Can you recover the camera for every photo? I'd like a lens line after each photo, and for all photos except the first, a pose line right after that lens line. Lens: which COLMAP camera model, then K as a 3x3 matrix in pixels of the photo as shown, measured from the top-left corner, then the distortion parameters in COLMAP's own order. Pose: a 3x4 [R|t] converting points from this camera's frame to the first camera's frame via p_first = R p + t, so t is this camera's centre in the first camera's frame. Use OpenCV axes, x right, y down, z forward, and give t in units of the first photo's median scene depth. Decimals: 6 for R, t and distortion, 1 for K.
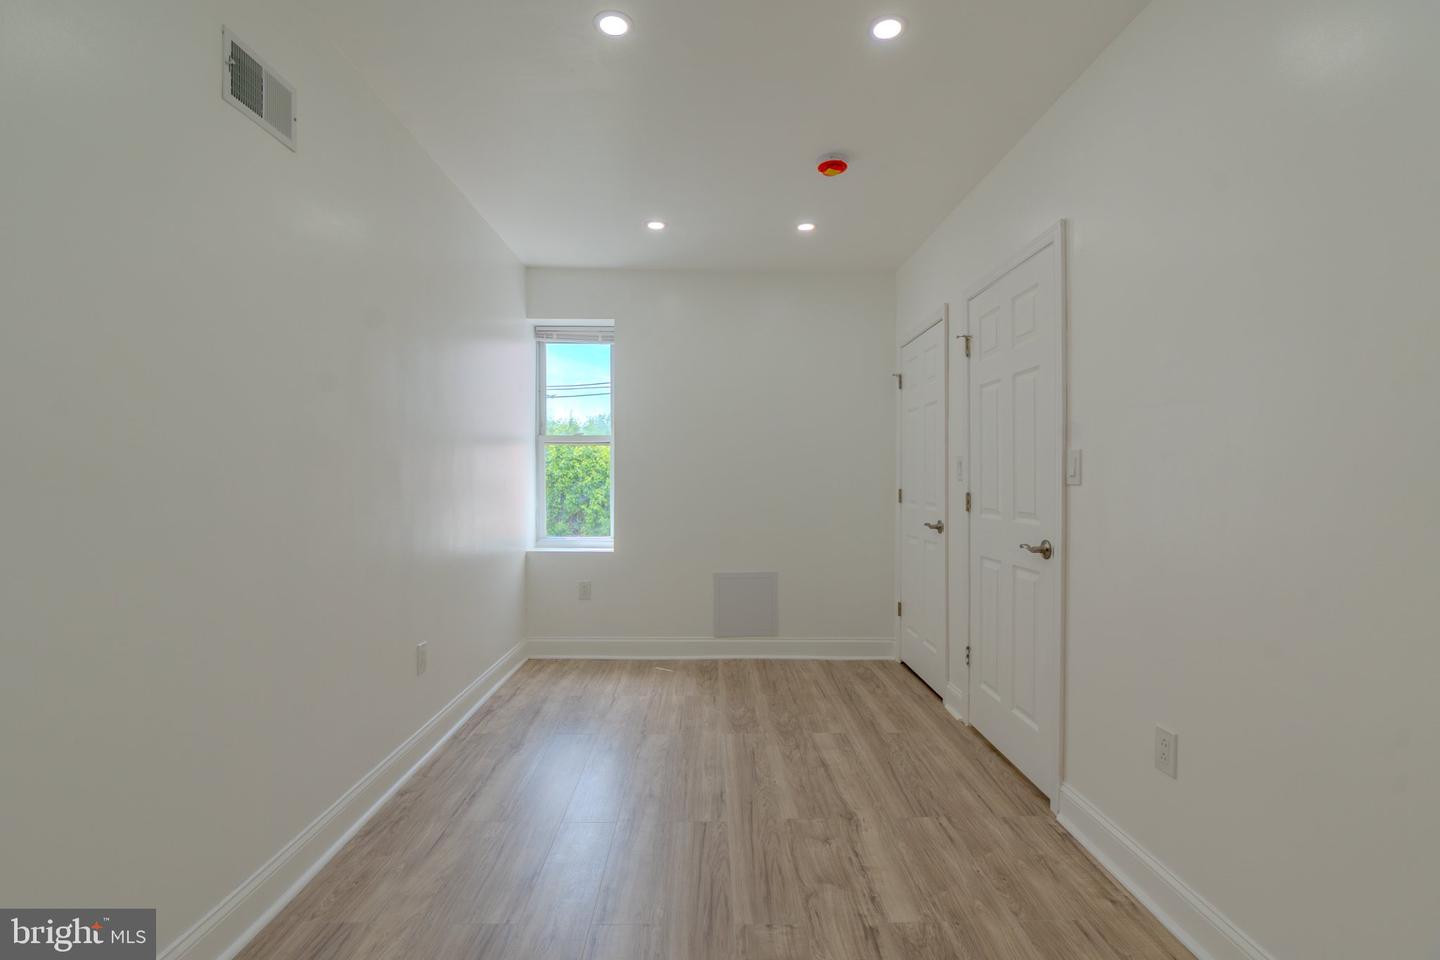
lens RADIAL K [[651.9, 0, 716.1], [0, 651.9, 477.2], [0, 0, 1]] dist [-0.022101, -0.000191]
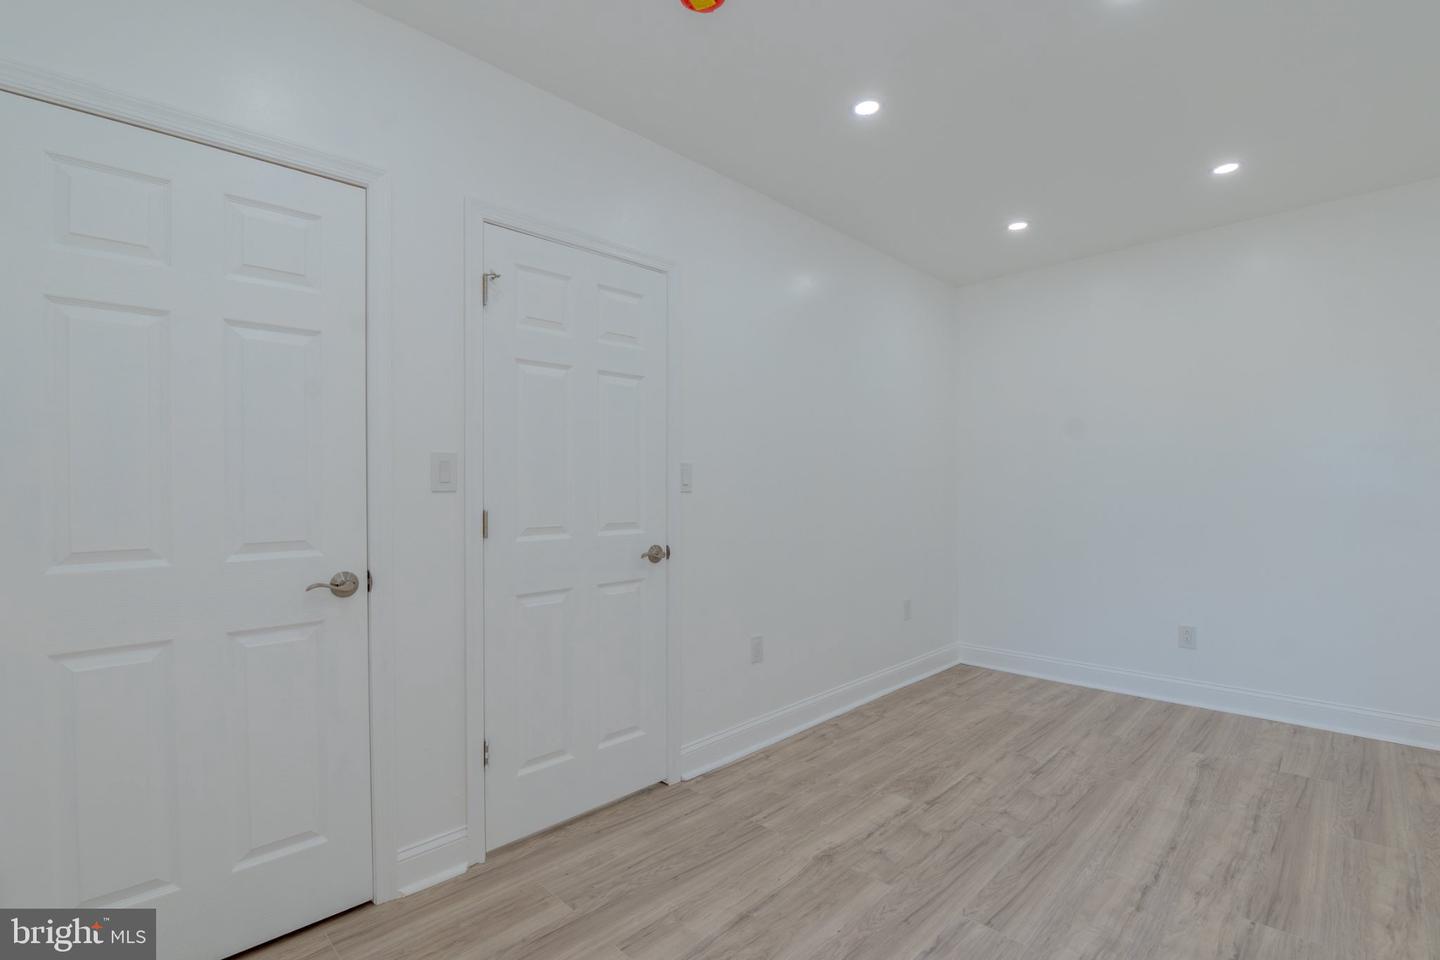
lens RADIAL K [[651.9, 0, 720.3], [0, 651.9, 481.4], [0, 0, 1]] dist [-0.022101, -0.000191]
pose [[-0.697302, 0.001545, 0.716776, -0.283429], [0.002422, 0.999997, 0.000200, -0.004637], [-0.716773, 0.001875, -0.697304, 1.430635]]
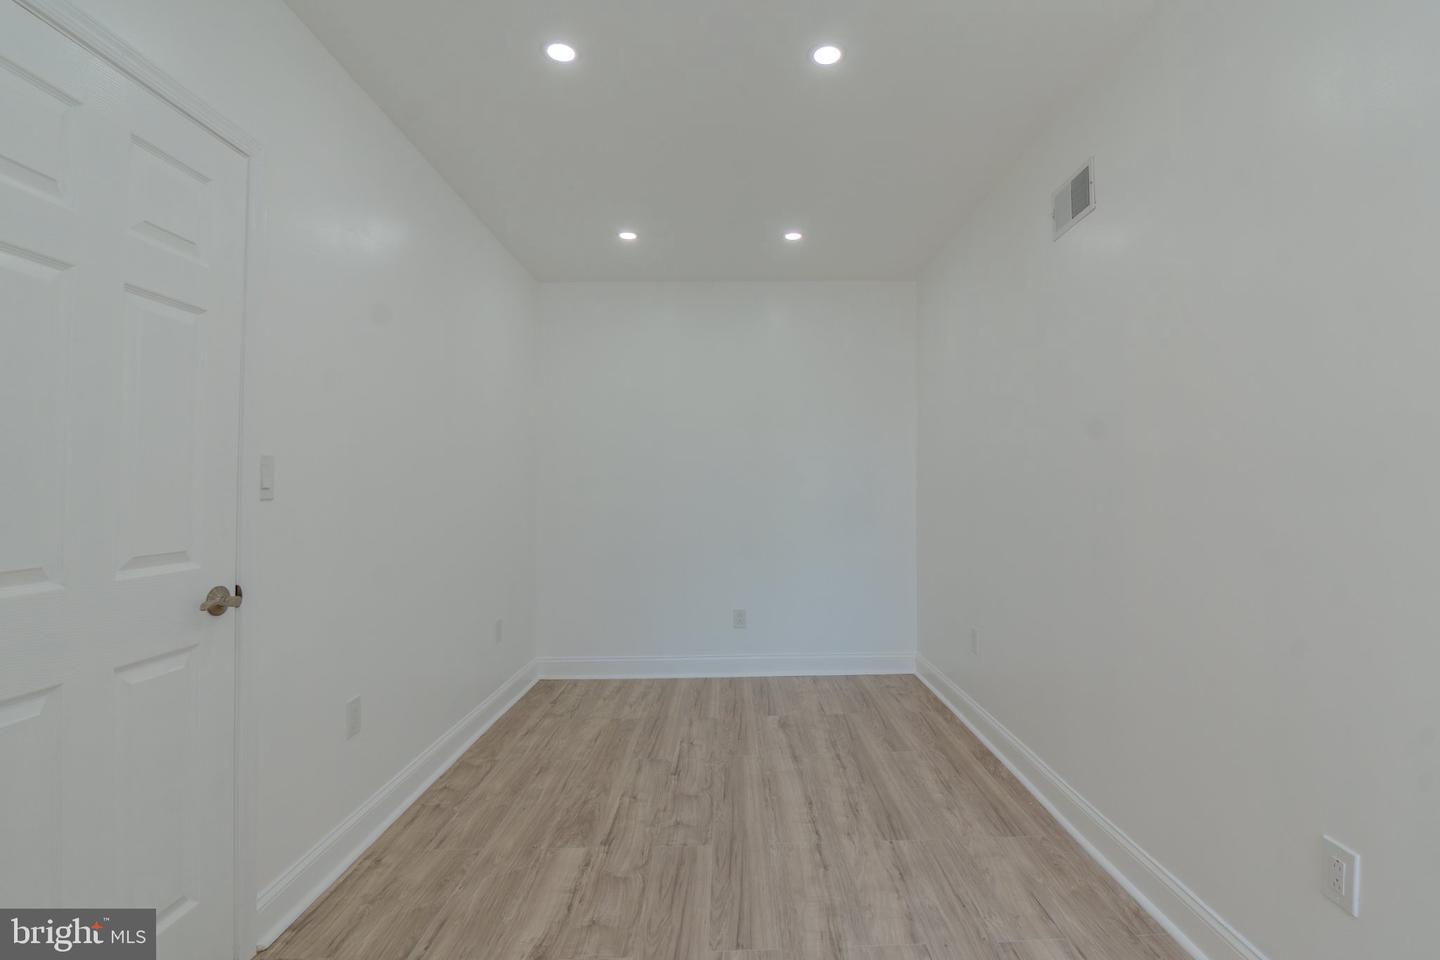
lens RADIAL K [[651.9, 0, 752.2], [0, 651.9, 470.6], [0, 0, 1]] dist [-0.022101, -0.000191]
pose [[-0.999783, -0.006084, -0.019945, -0.012343], [-0.005537, 0.999611, -0.027343, -0.002639], [0.020104, -0.027227, -0.999427, 1.423808]]
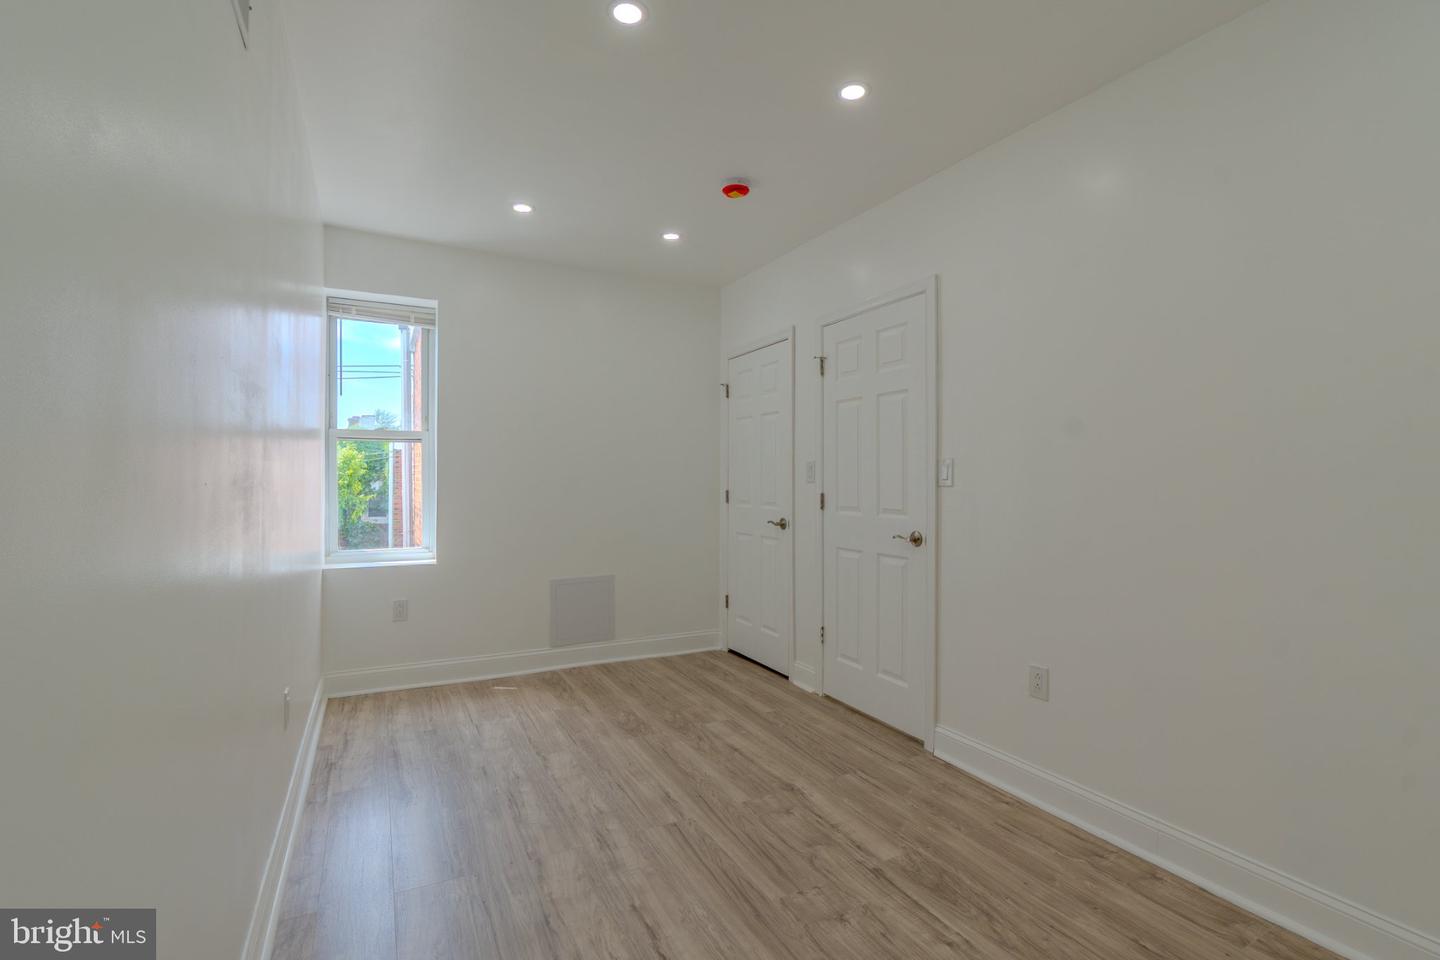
lens RADIAL K [[651.9, 0, 724.1], [0, 651.9, 481.9], [0, 0, 1]] dist [-0.022101, -0.000191]
pose [[0.888061, 0.000575, 0.459725, -0.331349], [-0.001897, 0.999995, 0.002414, 0.000313], [-0.459721, -0.003016, 0.888058, 0.058663]]
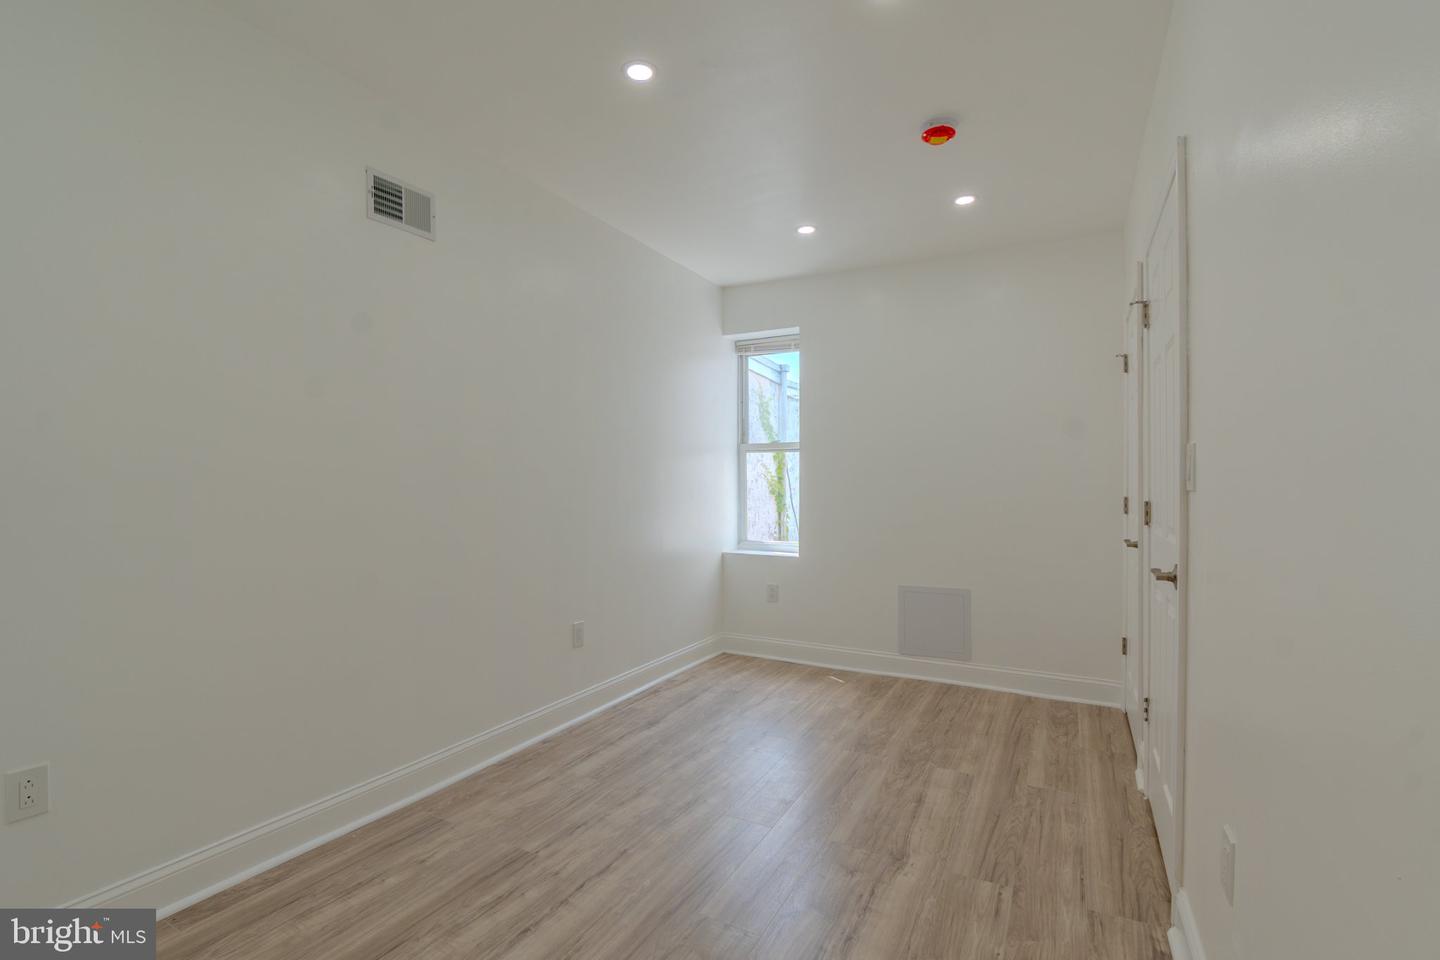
lens RADIAL K [[651.9, 0, 712.1], [0, 651.9, 492.9], [0, 0, 1]] dist [-0.022101, -0.000191]
pose [[0.870002, 0.002918, -0.493040, 0.347463], [0.001637, 0.999960, 0.008807, 0.004669], [0.493046, -0.008469, 0.869962, 0.071594]]
